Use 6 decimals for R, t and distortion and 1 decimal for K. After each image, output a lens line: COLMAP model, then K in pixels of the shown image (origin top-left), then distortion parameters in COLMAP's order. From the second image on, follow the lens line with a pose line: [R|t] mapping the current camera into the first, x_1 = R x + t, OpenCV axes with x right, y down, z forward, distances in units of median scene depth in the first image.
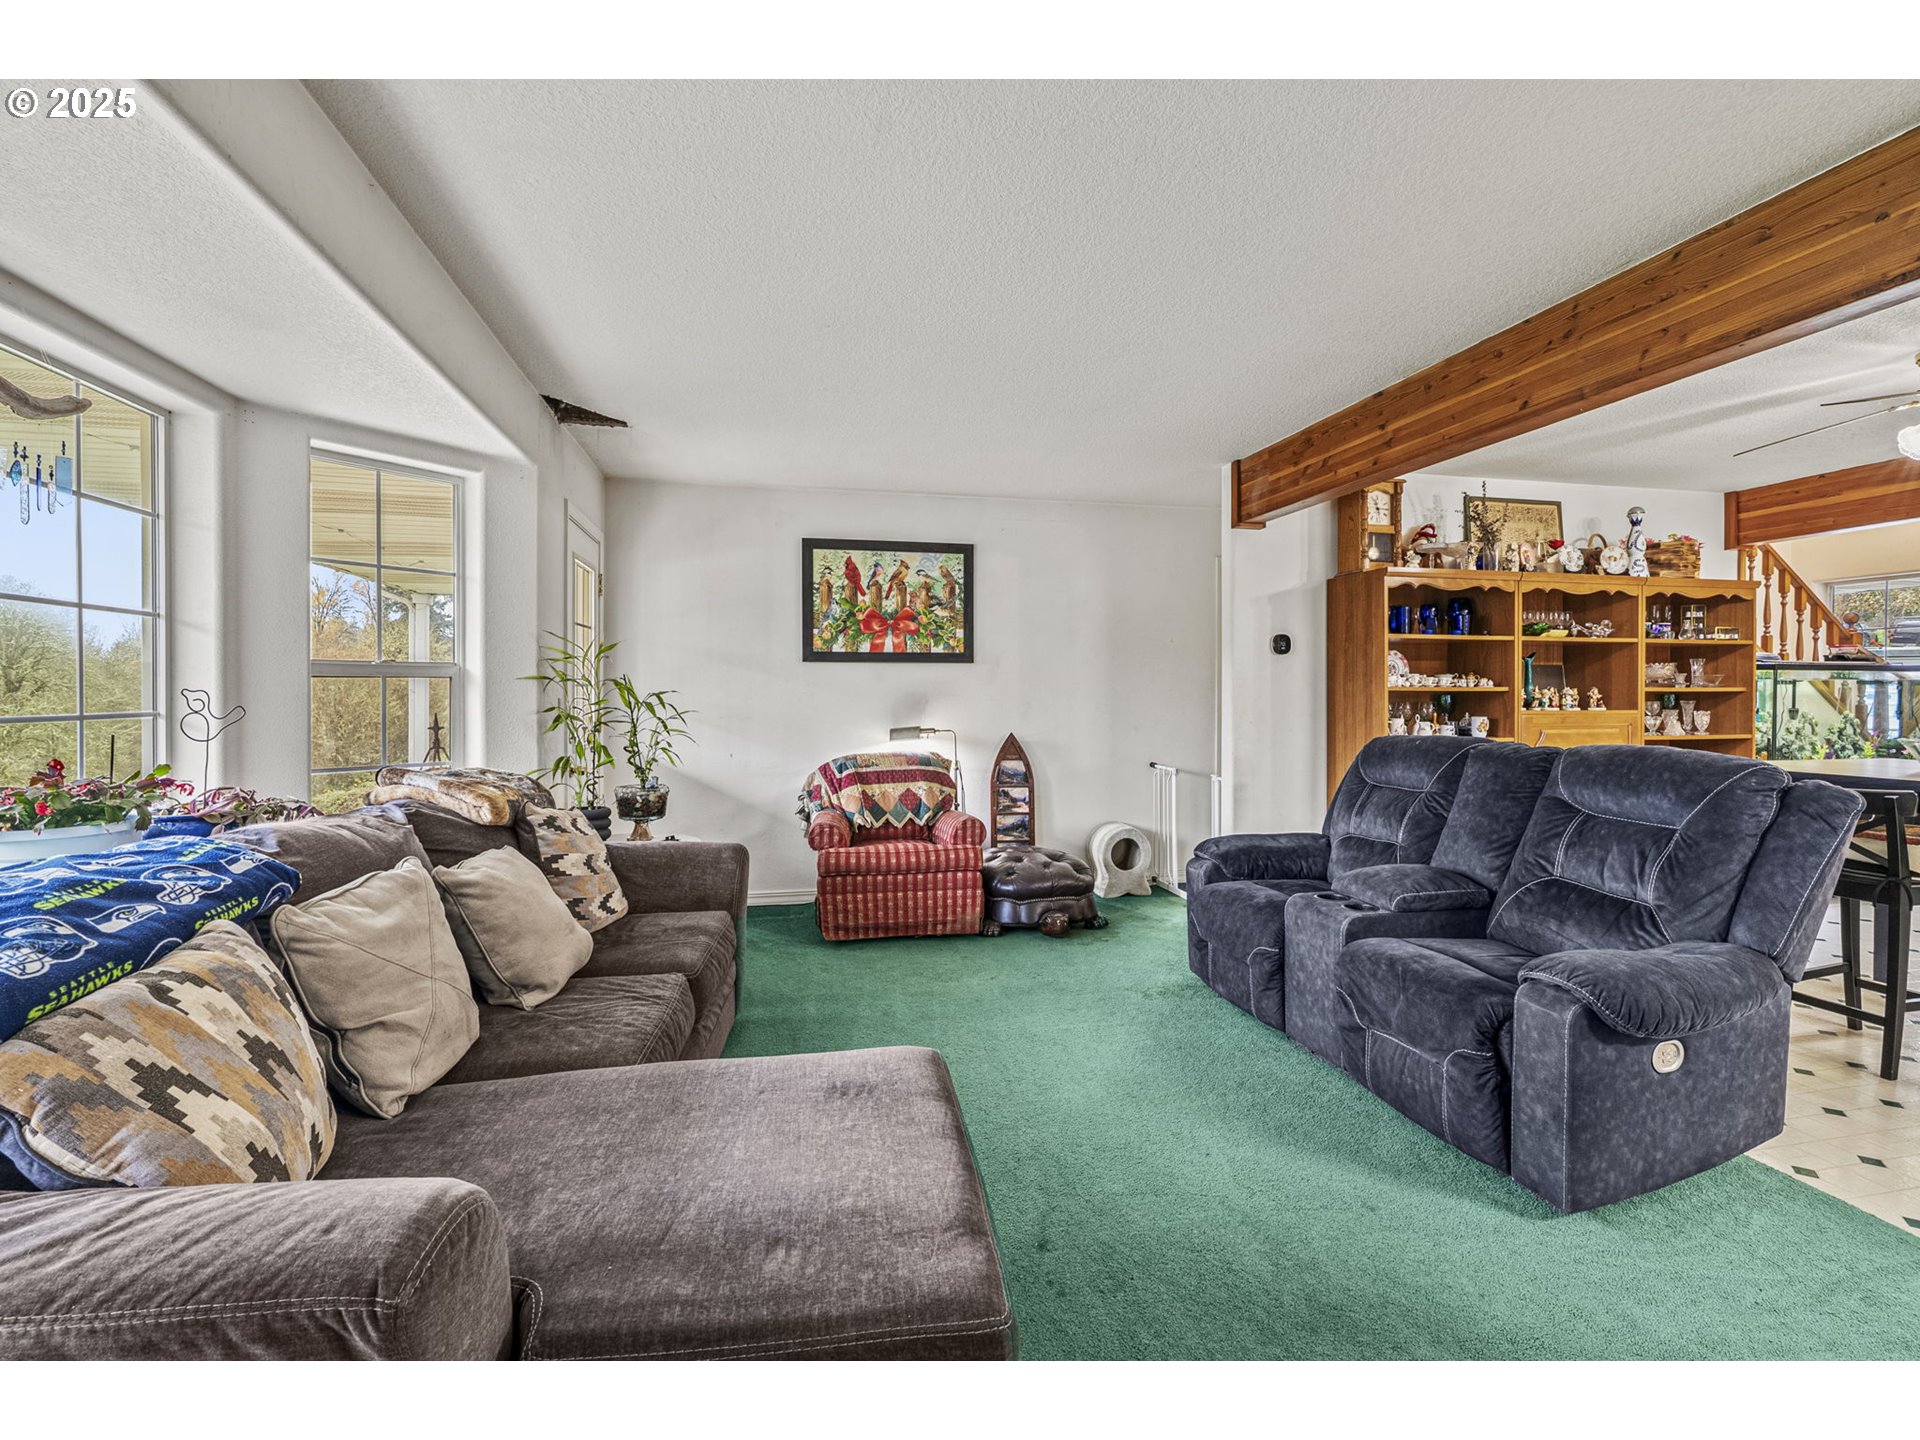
lens RADIAL K [[881.5, 0, 960.0], [0, 881.5, 720.0], [0, 0, 1]] dist [-0.014188, 0.007128]
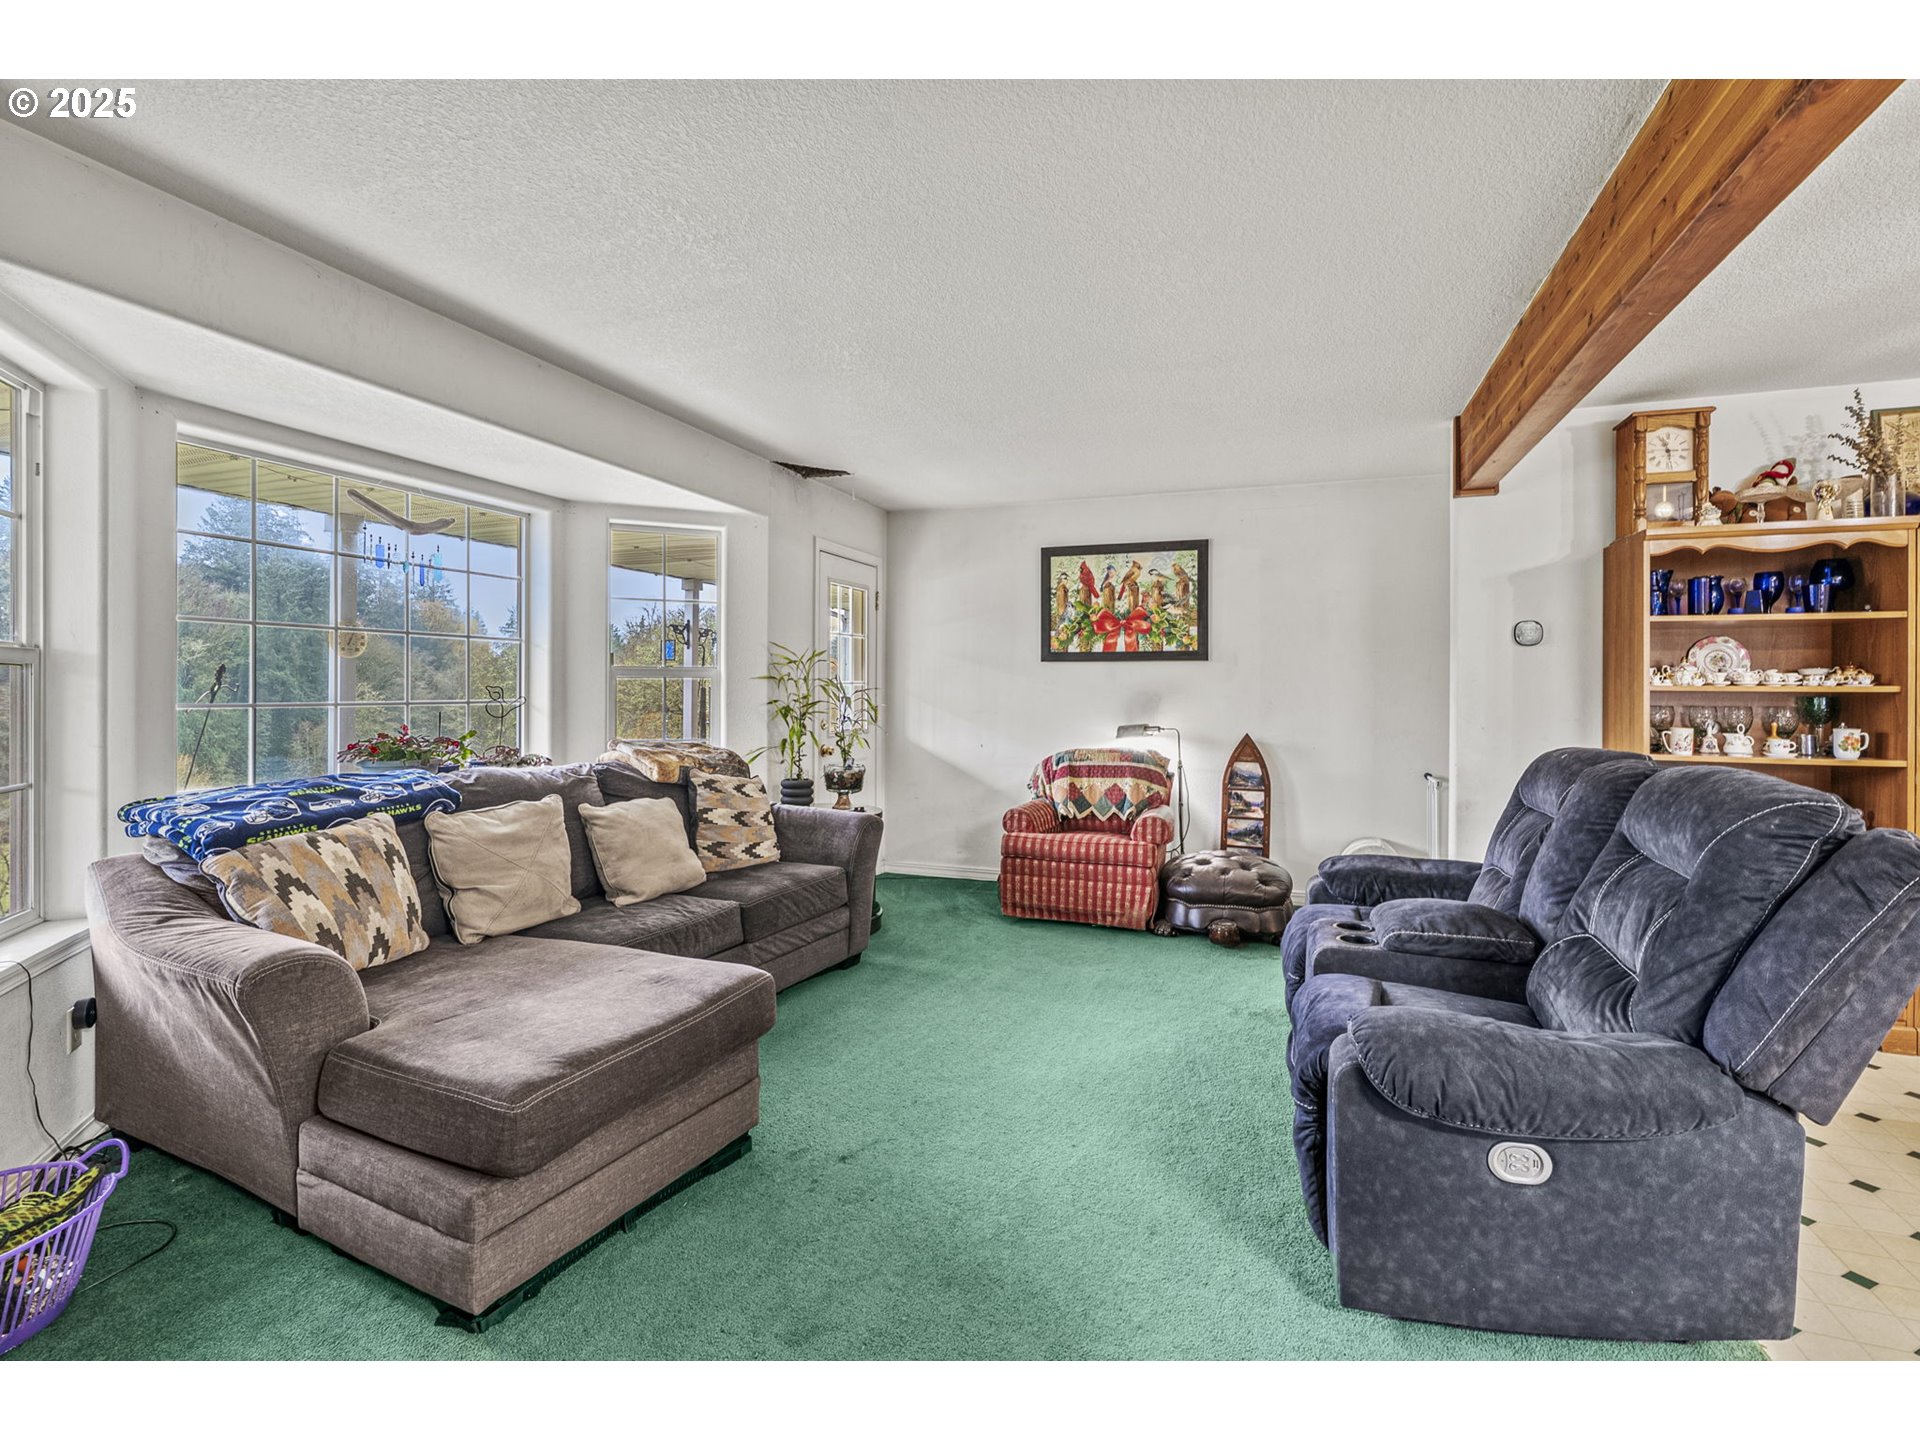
lens RADIAL K [[881.5, 0, 960.0], [0, 881.5, 720.0], [0, 0, 1]] dist [-0.014188, 0.007128]
pose [[0.842548, 0.022326, -0.538159, 0.379181], [-0.021328, 0.999740, 0.008084, -0.001411], [0.538199, 0.004667, 0.842805, 0.037797]]
